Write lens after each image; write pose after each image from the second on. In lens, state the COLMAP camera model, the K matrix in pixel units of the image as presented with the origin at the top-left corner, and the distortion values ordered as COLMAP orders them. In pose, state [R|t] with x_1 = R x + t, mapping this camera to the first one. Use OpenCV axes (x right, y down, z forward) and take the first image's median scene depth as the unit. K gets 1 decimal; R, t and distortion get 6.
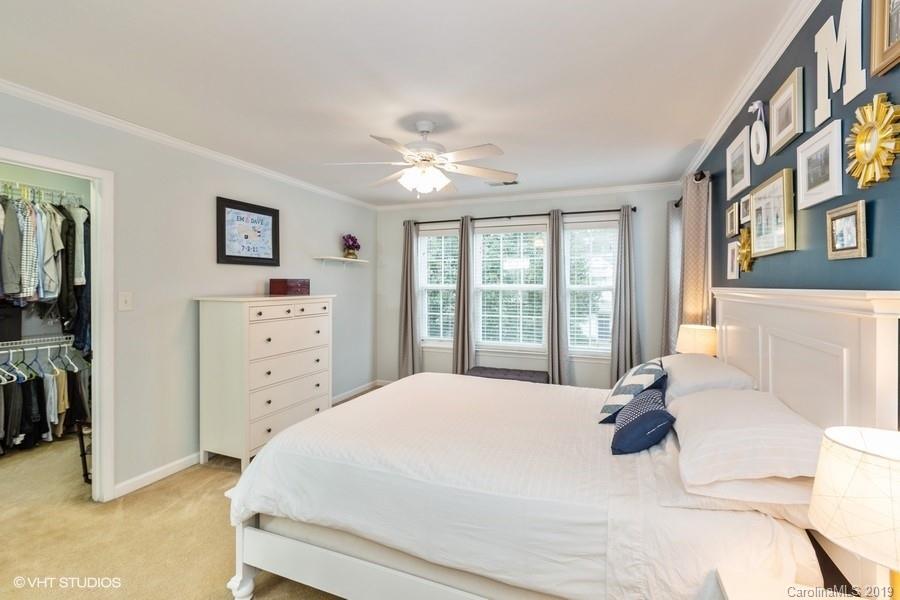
lens RADIAL K [[403.8, 0, 451.4], [0, 403.8, 286.1], [0, 0, 1]] dist [0.000954, 0.000130]
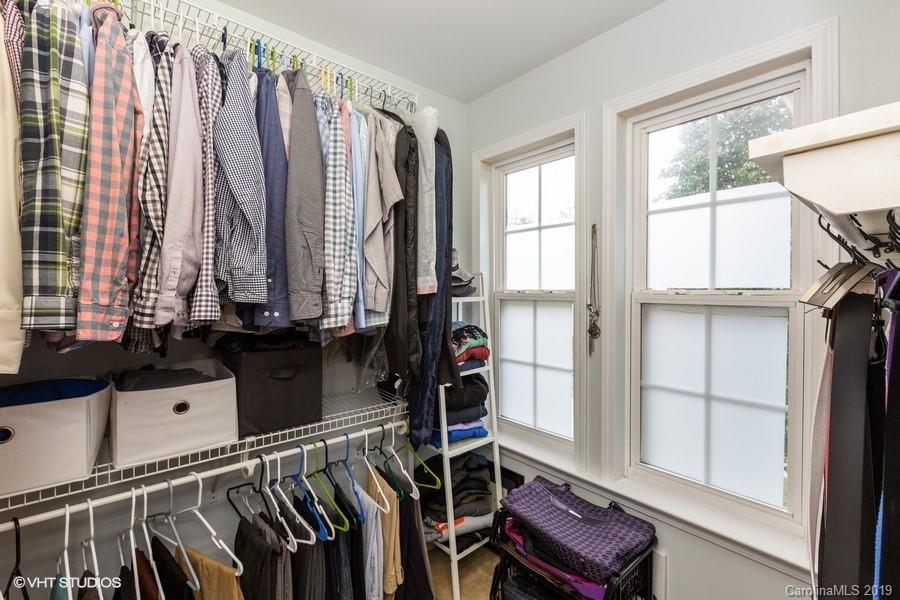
lens RADIAL K [[400.1, 0, 447.2], [0, 400.1, 293.3], [0, 0, 1]] dist [0.001341, 0.000204]
pose [[0.886036, 0.003208, -0.463605, -0.748920], [0.000422, 0.999970, 0.007726, -0.006997], [0.463616, -0.007041, 0.886008, 0.685416]]
